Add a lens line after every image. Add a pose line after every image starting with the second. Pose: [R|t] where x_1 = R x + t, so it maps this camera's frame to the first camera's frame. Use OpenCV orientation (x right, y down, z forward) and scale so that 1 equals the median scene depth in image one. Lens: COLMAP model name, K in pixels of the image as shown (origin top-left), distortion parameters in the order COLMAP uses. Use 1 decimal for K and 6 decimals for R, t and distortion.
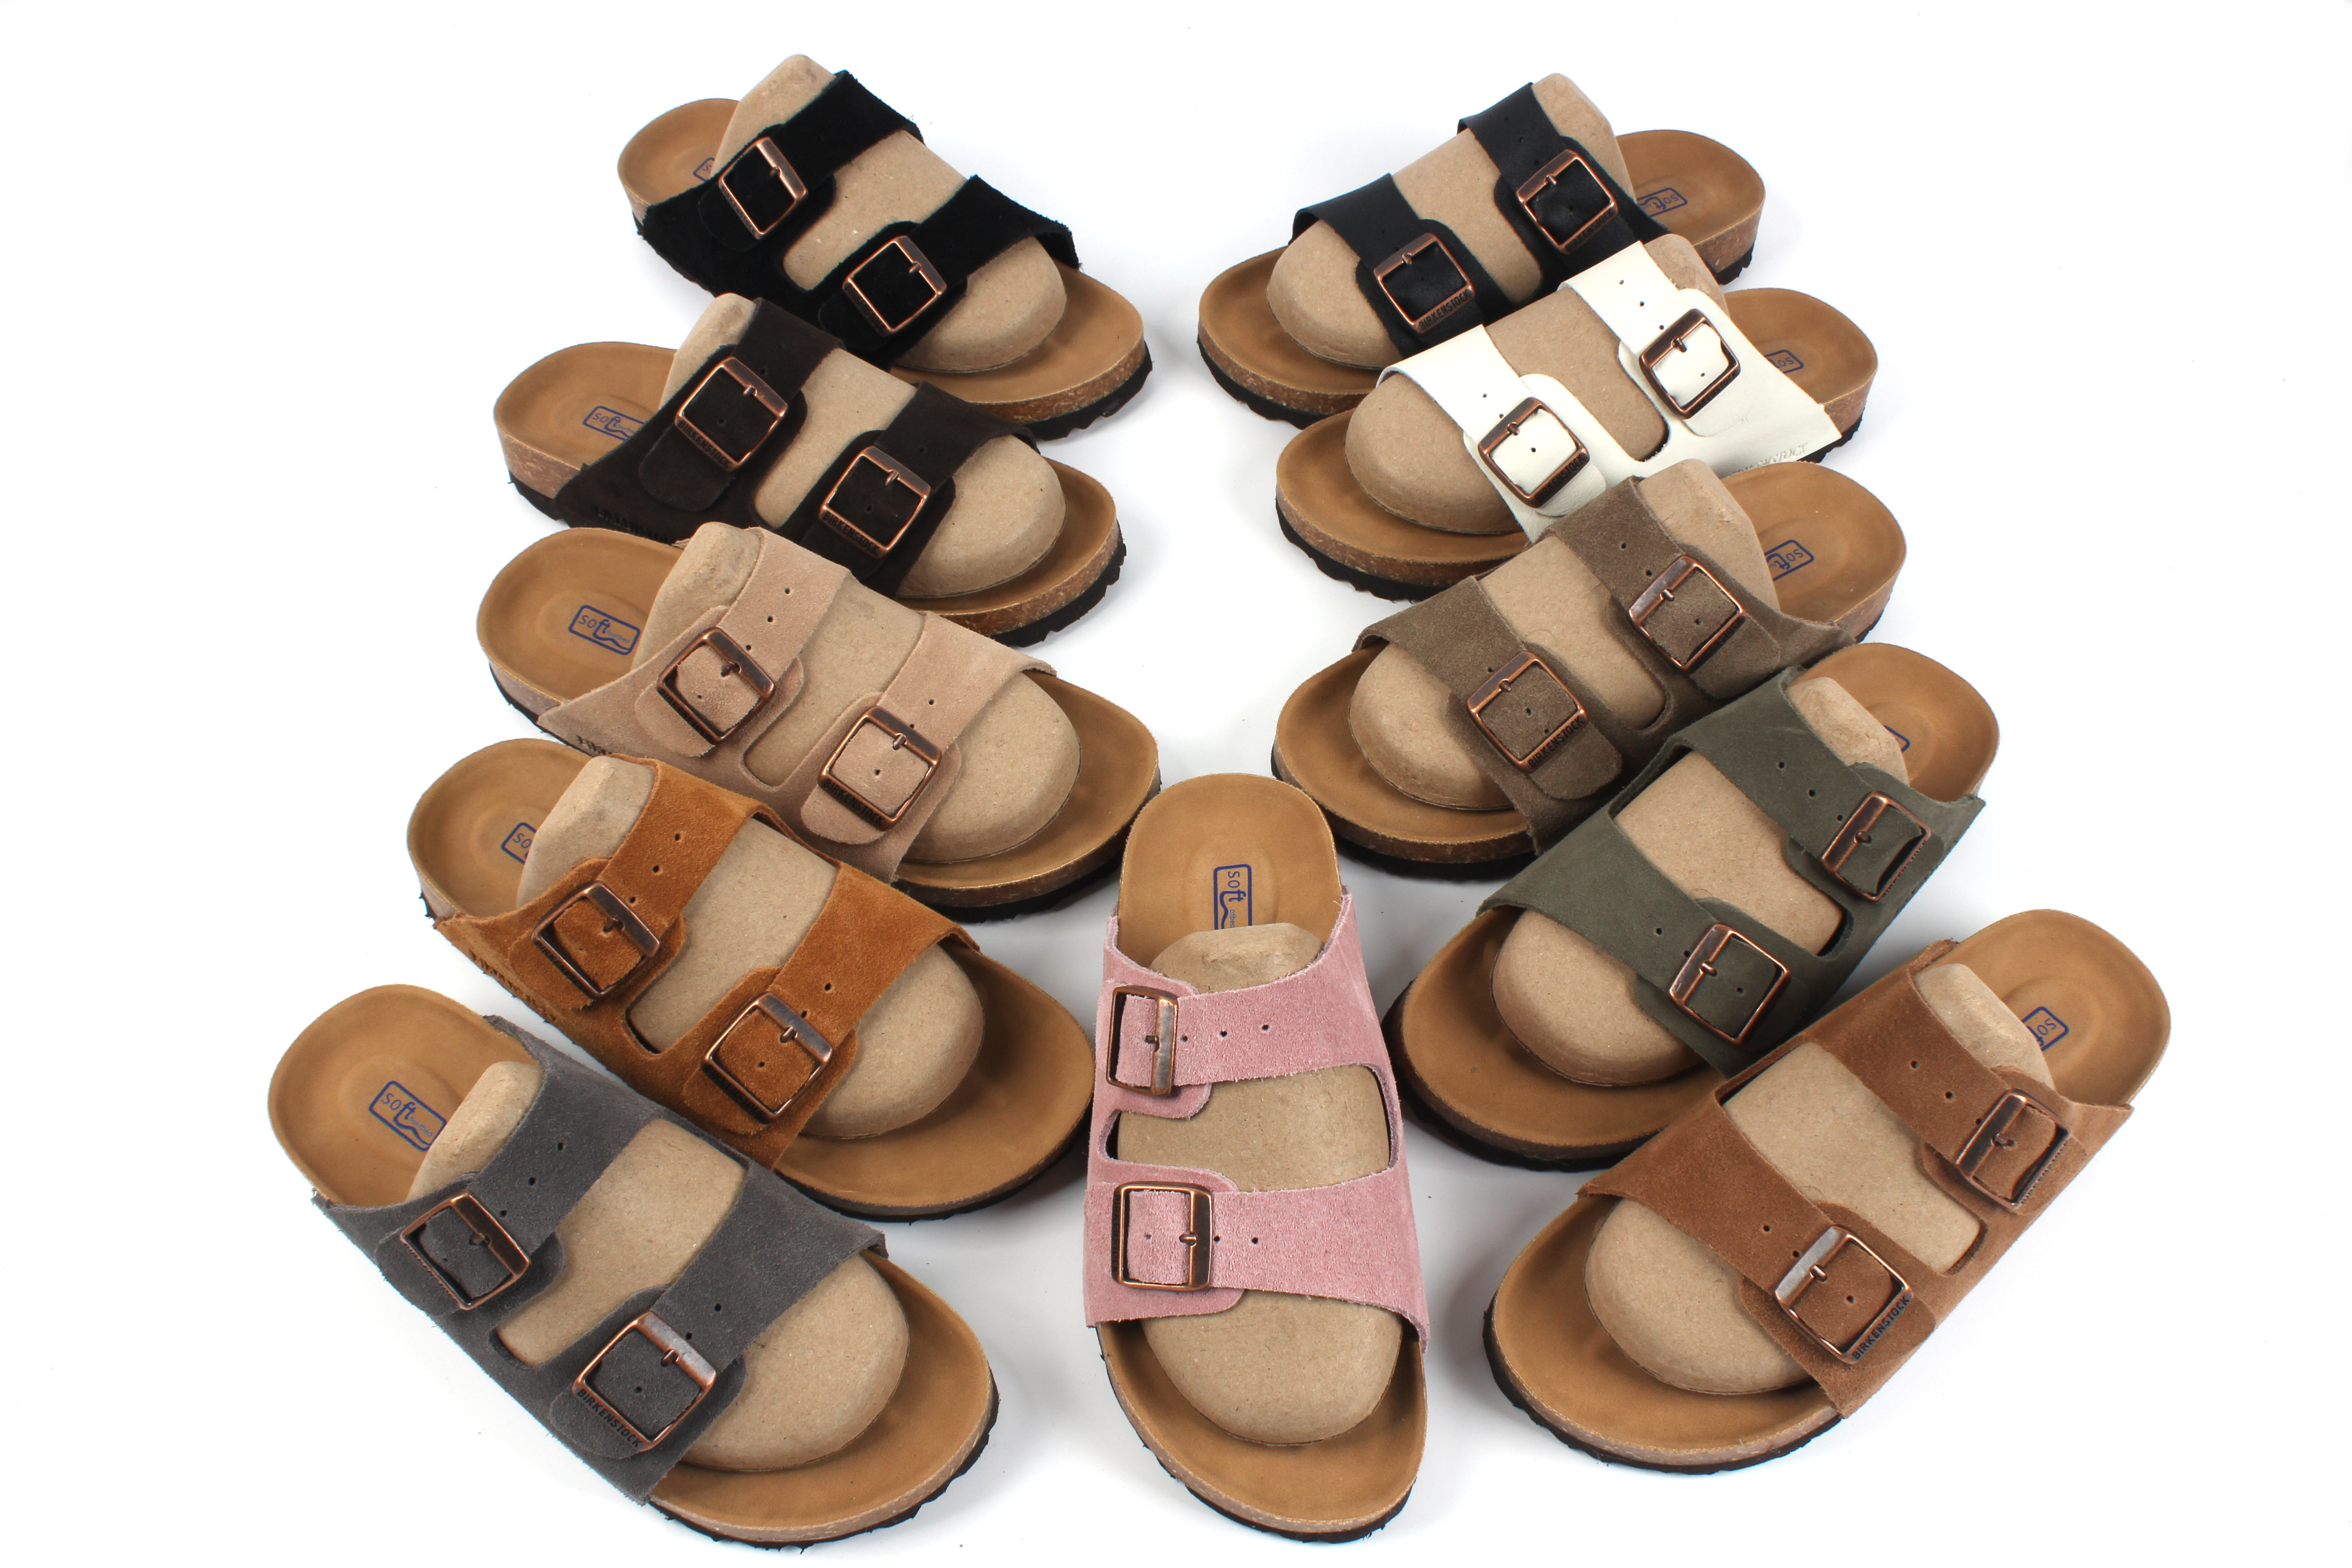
lens RADIAL K [[2503.8, 0, 1200.6], [0, 2503.8, 784.0], [0, 0, 1]] dist [-0.146160, 0.005916]
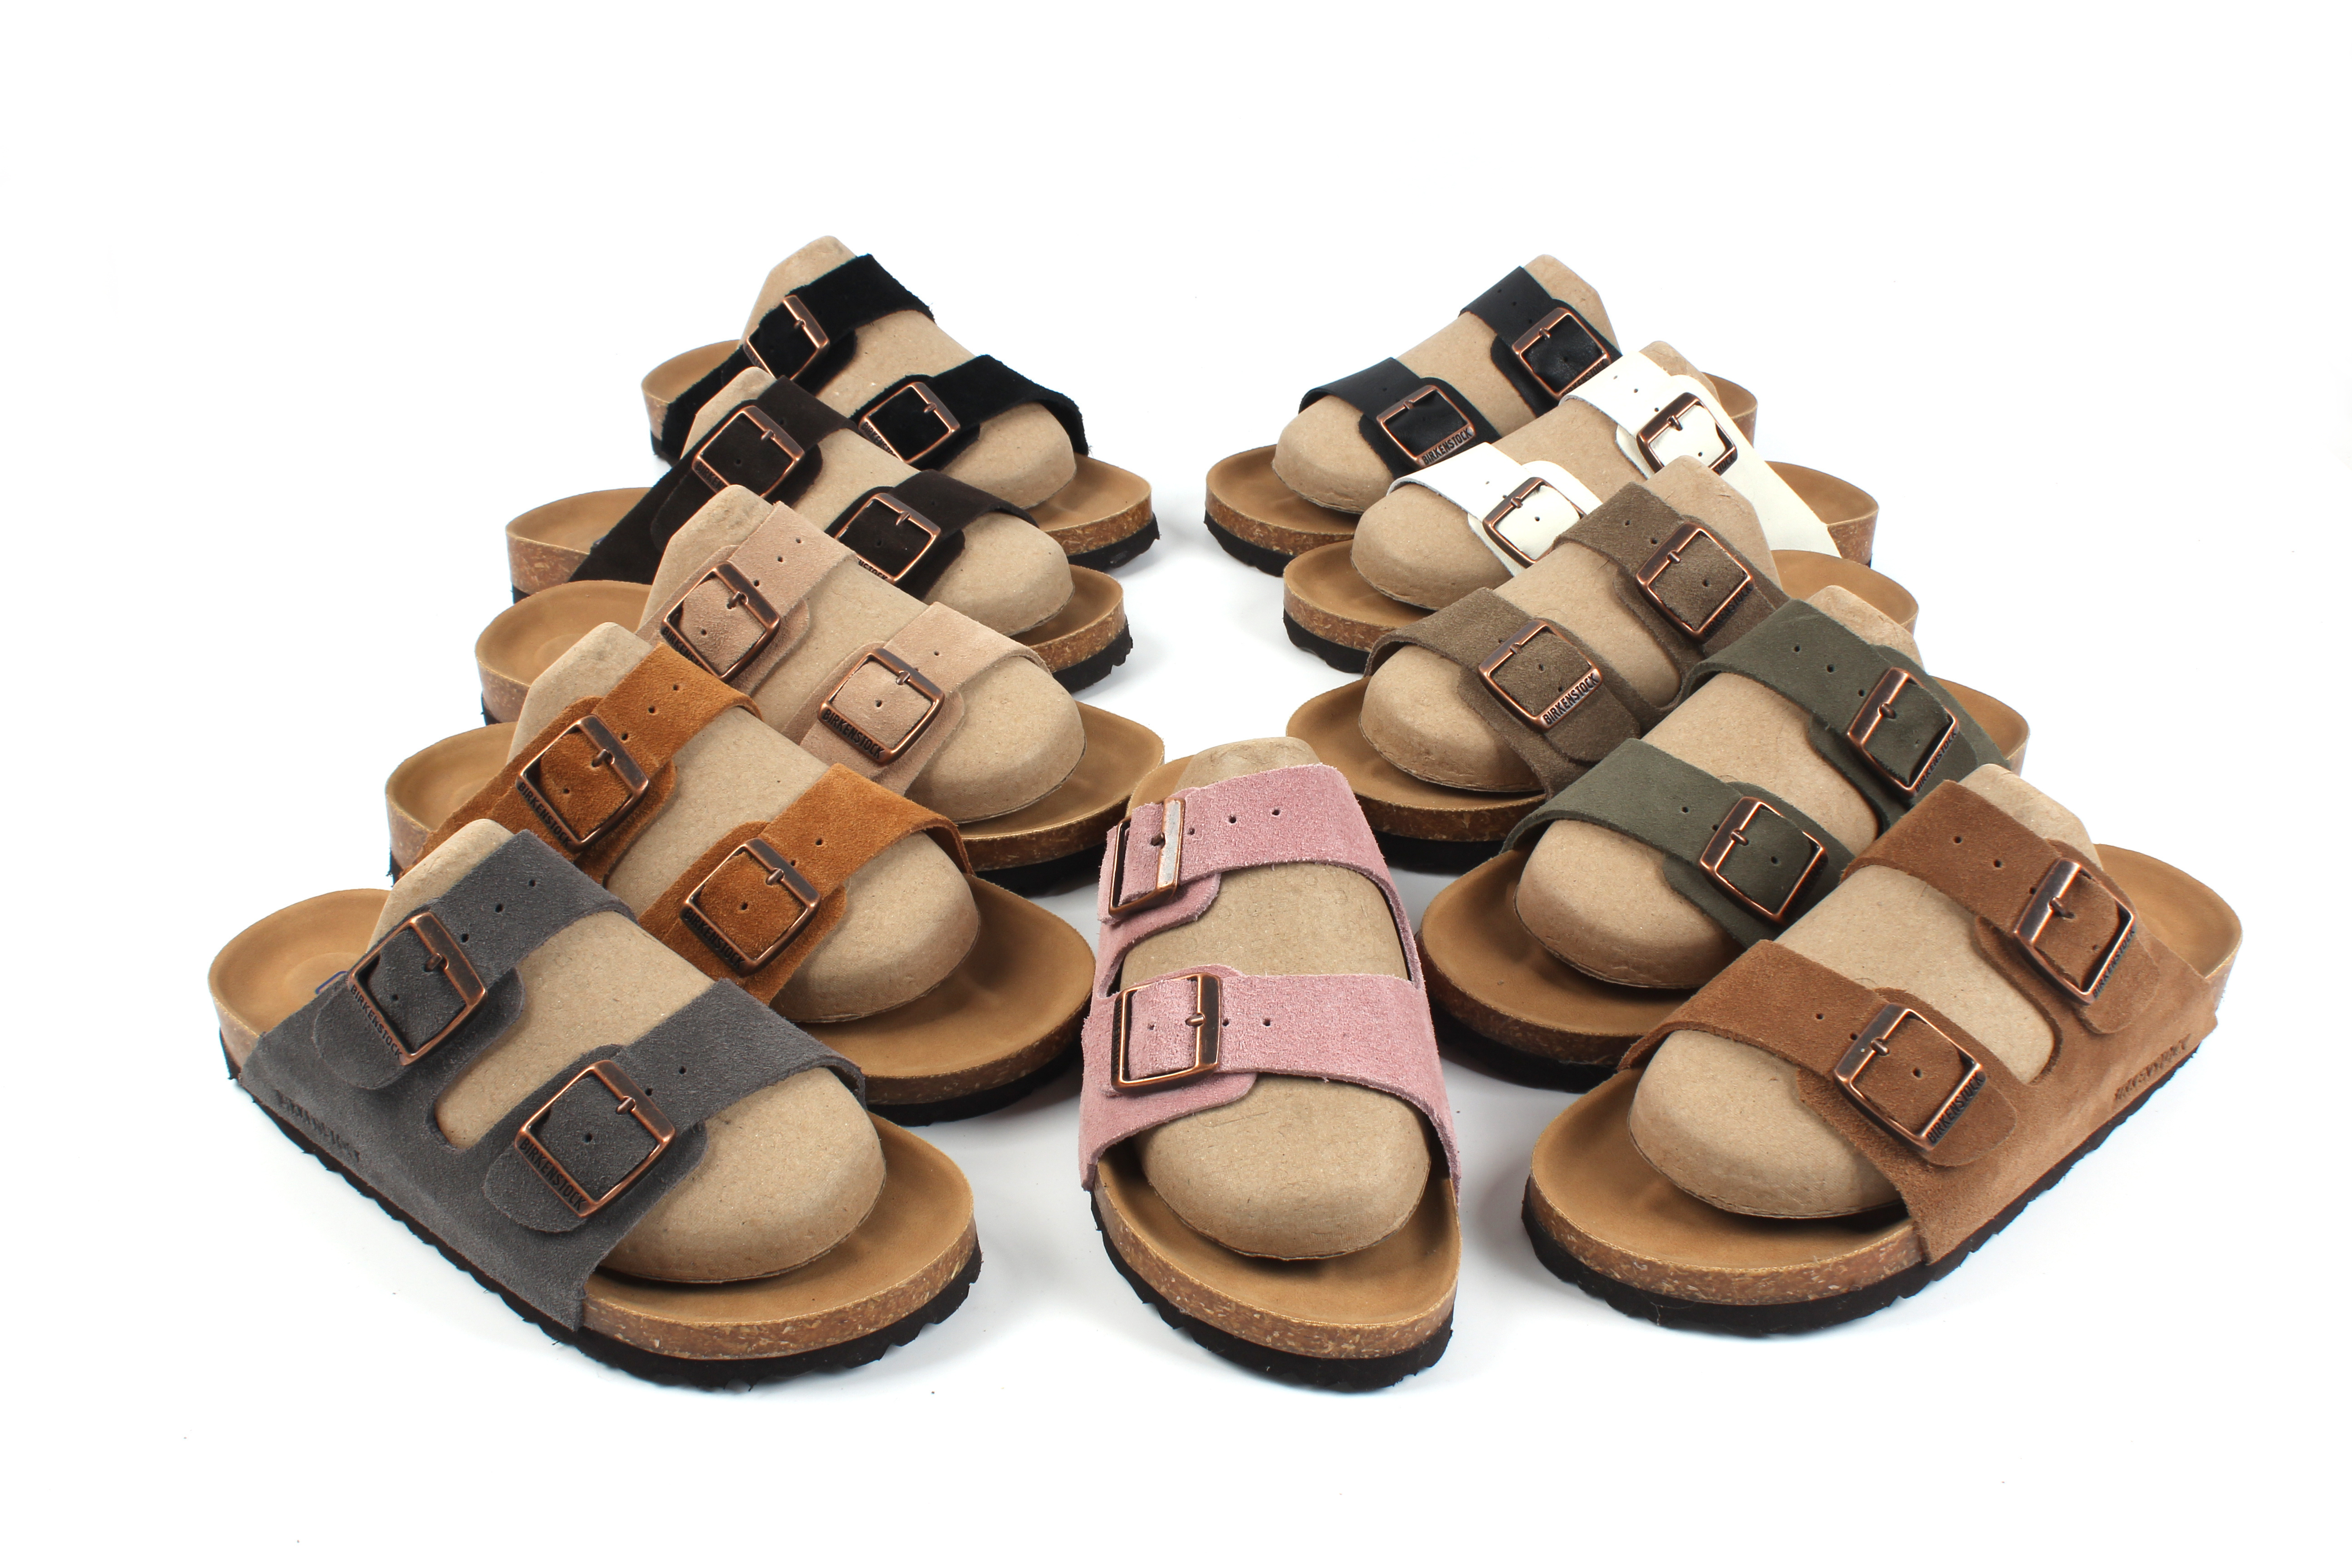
lens RADIAL K [[2833.6, 0, 1176.0], [0, 2833.6, 784.0], [0, 0, 1]] dist [-0.105570, -0.264814]
pose [[0.999955, 0.002709, -0.009091, -0.002449], [-0.006308, 0.905666, -0.423945, 0.499973], [0.007085, 0.423984, 0.905642, 0.007361]]
